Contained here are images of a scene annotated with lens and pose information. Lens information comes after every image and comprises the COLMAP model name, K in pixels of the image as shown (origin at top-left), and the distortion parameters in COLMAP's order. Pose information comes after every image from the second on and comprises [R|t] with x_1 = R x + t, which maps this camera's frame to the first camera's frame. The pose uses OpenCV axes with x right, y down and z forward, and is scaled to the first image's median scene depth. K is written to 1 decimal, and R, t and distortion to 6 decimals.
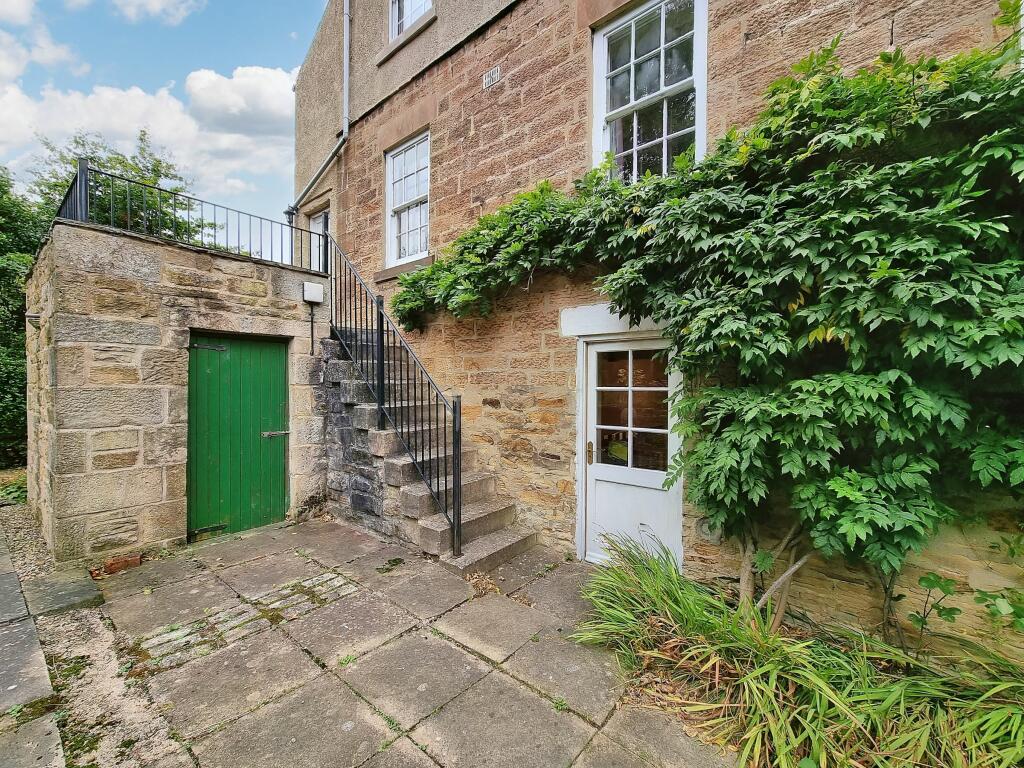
lens RADIAL K [[418.9, 0, 508.5], [0, 418.9, 389.9], [0, 0, 1]] dist [-0.001747, -0.000078]
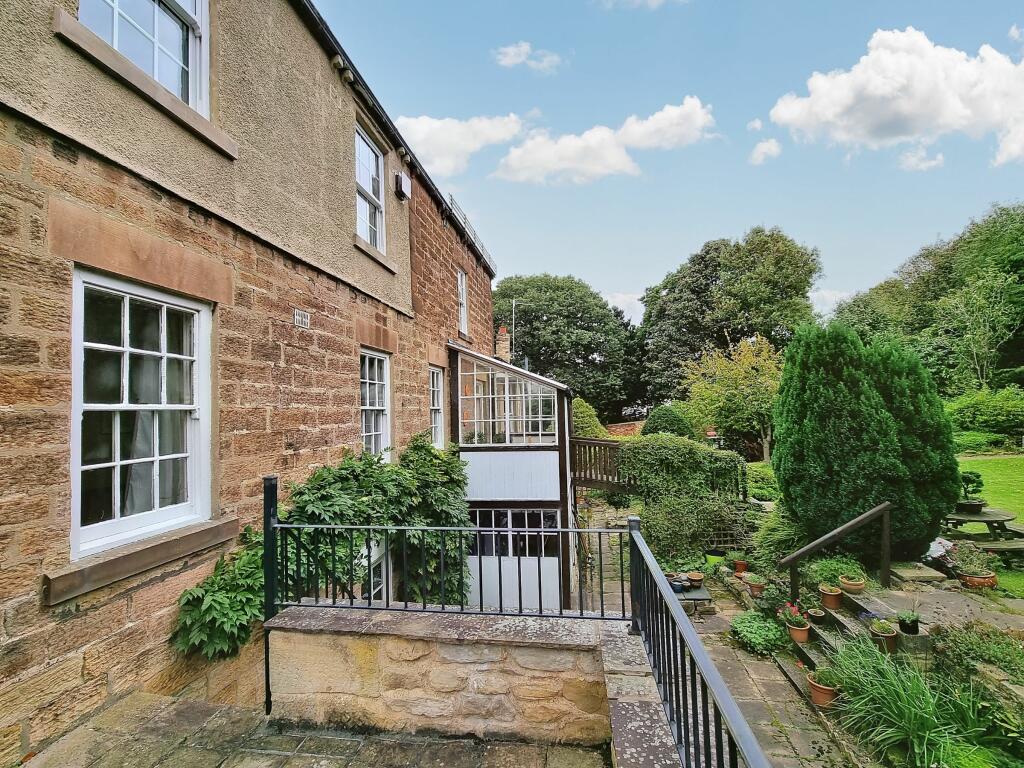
lens RADIAL K [[445.3, 0, 509.1], [0, 445.3, 391.2], [0, 0, 1]] dist [-0.004973, 0.000145]
pose [[-0.506509, 0.042857, 0.861169, -1.109421], [0.037033, 0.998924, -0.027931, -0.538071], [-0.861439, 0.017745, -0.507551, 1.100343]]
